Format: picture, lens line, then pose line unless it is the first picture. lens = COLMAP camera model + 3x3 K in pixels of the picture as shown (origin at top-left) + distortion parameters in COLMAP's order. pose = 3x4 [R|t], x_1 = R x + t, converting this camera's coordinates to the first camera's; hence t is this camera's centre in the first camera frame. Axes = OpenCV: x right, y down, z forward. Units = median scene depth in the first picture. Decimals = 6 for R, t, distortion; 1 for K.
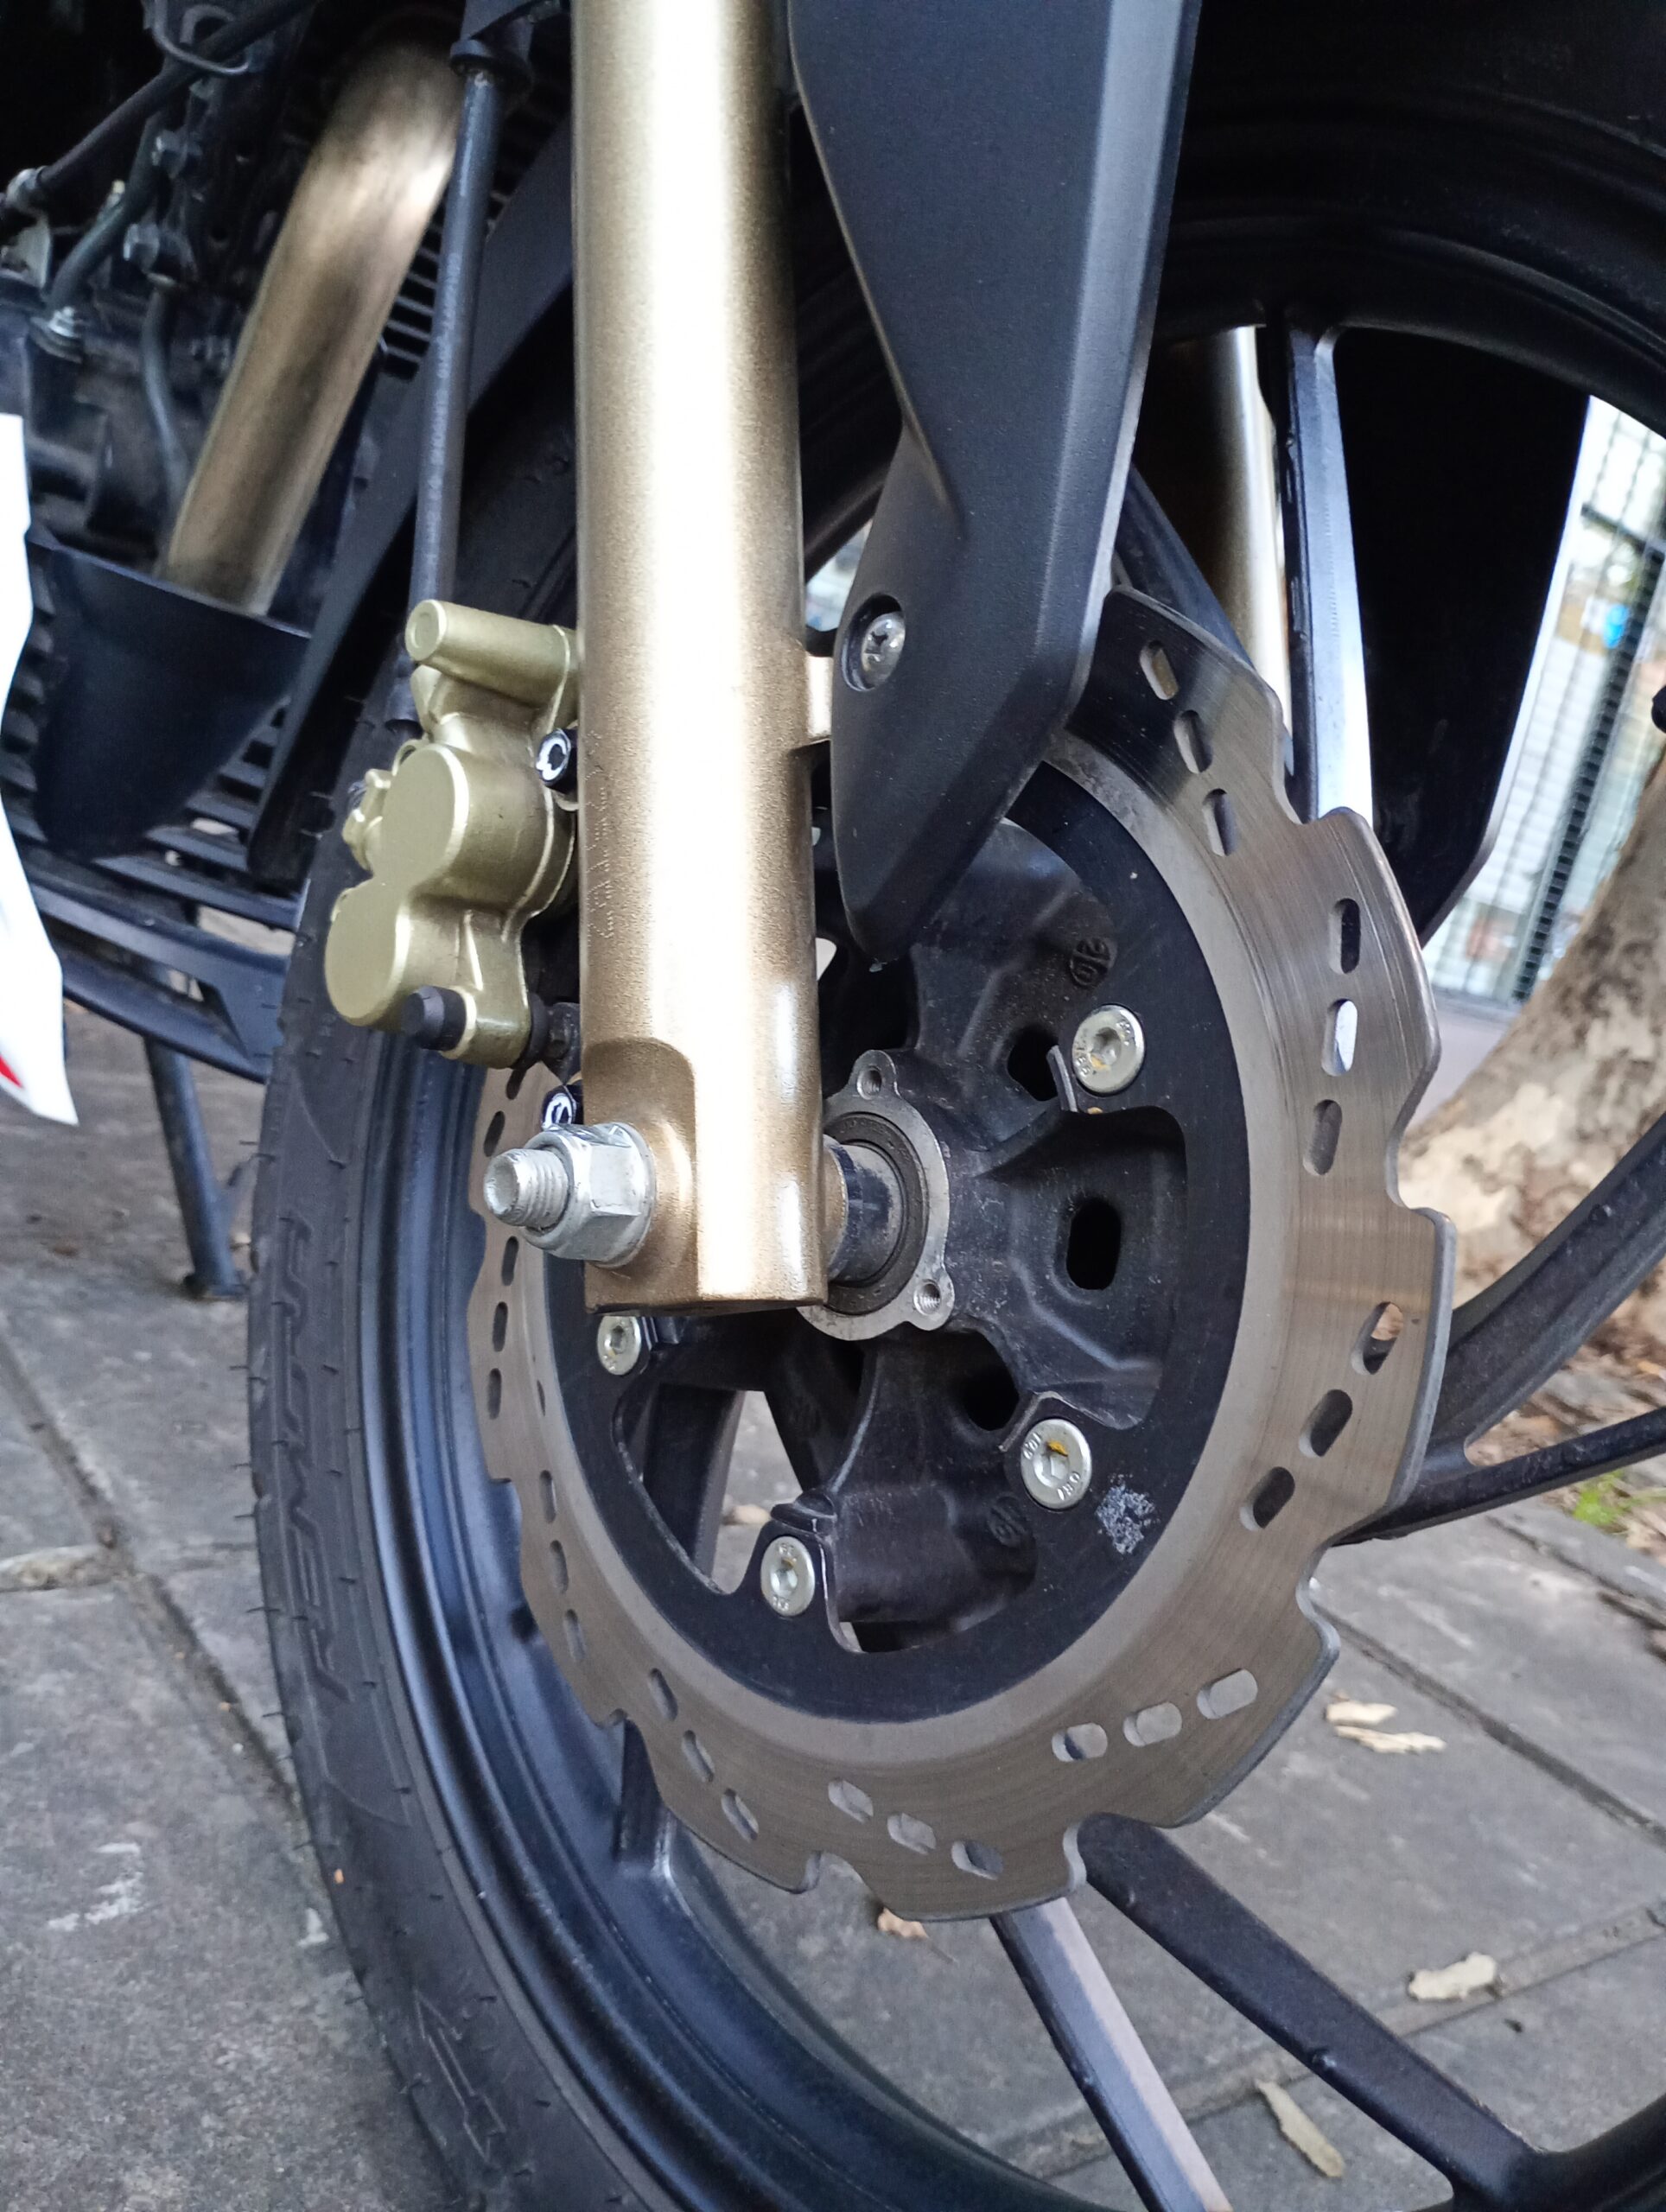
lens RADIAL K [[1869.0, 0, 833.0], [0, 1869.0, 1106.0], [0, 0, 1]] dist [0.057655, -0.087172]
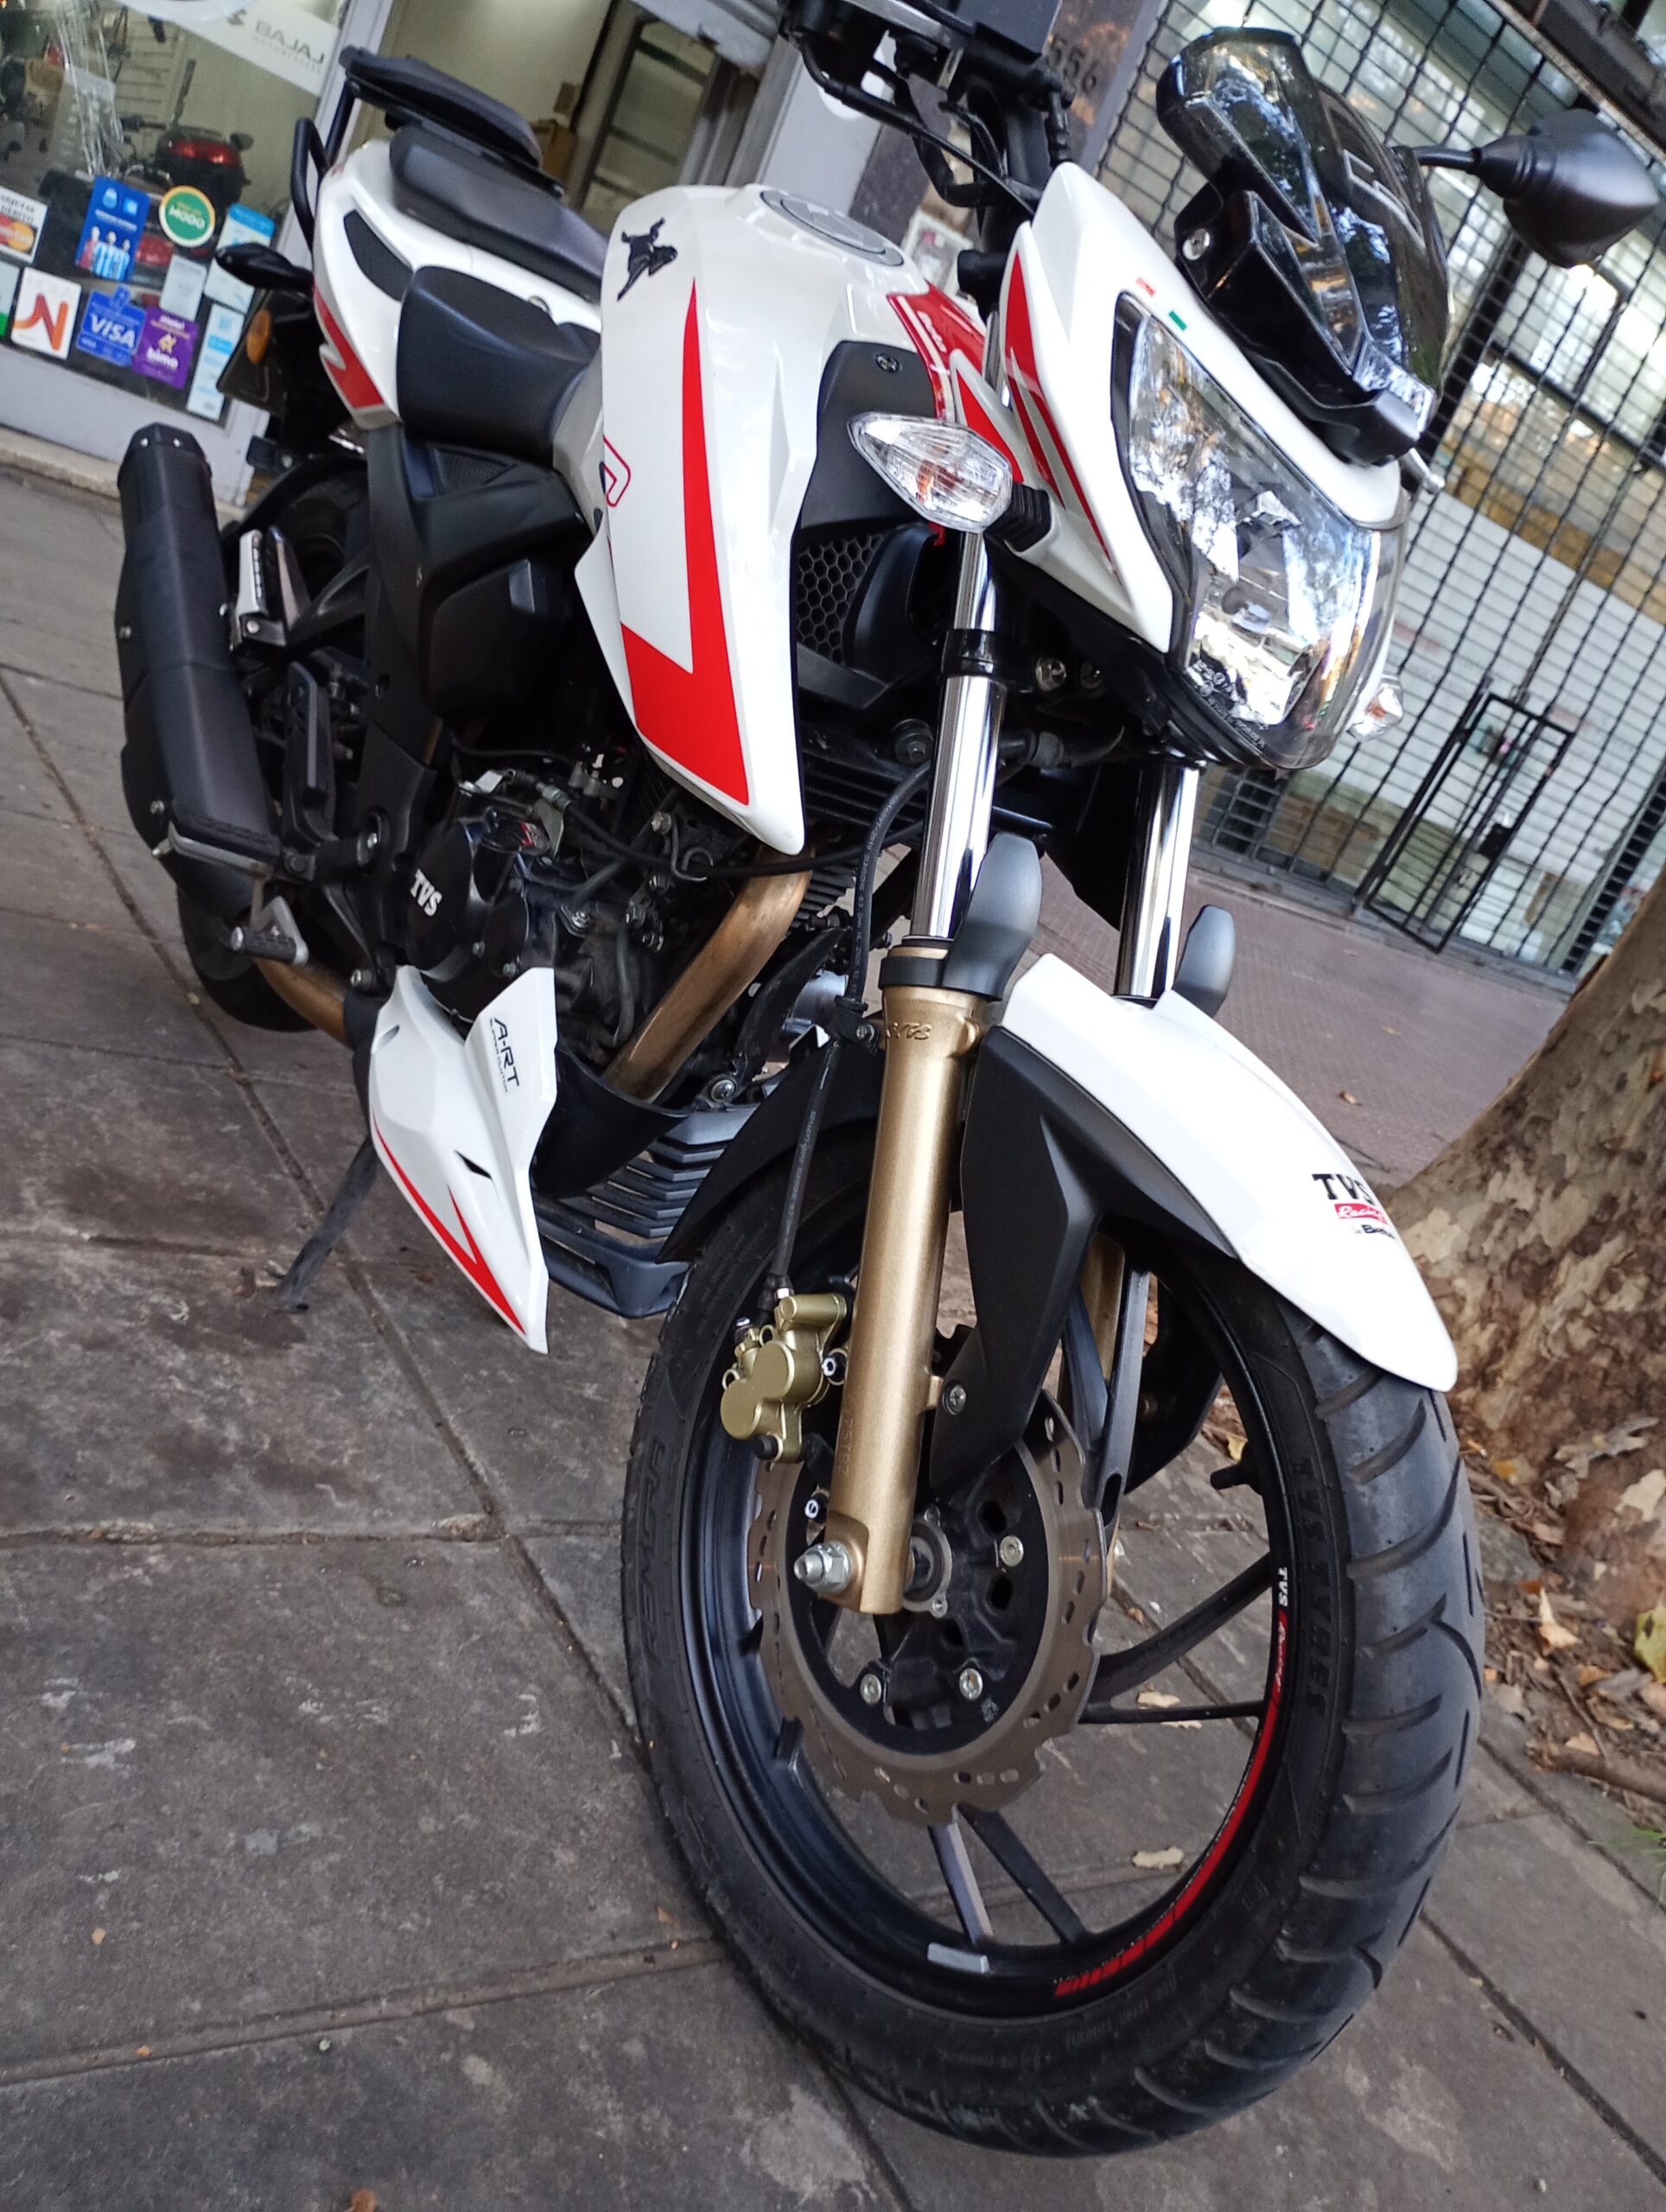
lens RADIAL K [[1822.4, 0, 833.0], [0, 1822.4, 1106.0], [0, 0, 1]] dist [0.035189, -0.014872]
pose [[0.987226, 0.157338, -0.025097, -0.093653], [-0.153909, 0.982477, 0.105123, -0.550263], [0.041198, -0.099918, 0.994142, -1.005194]]
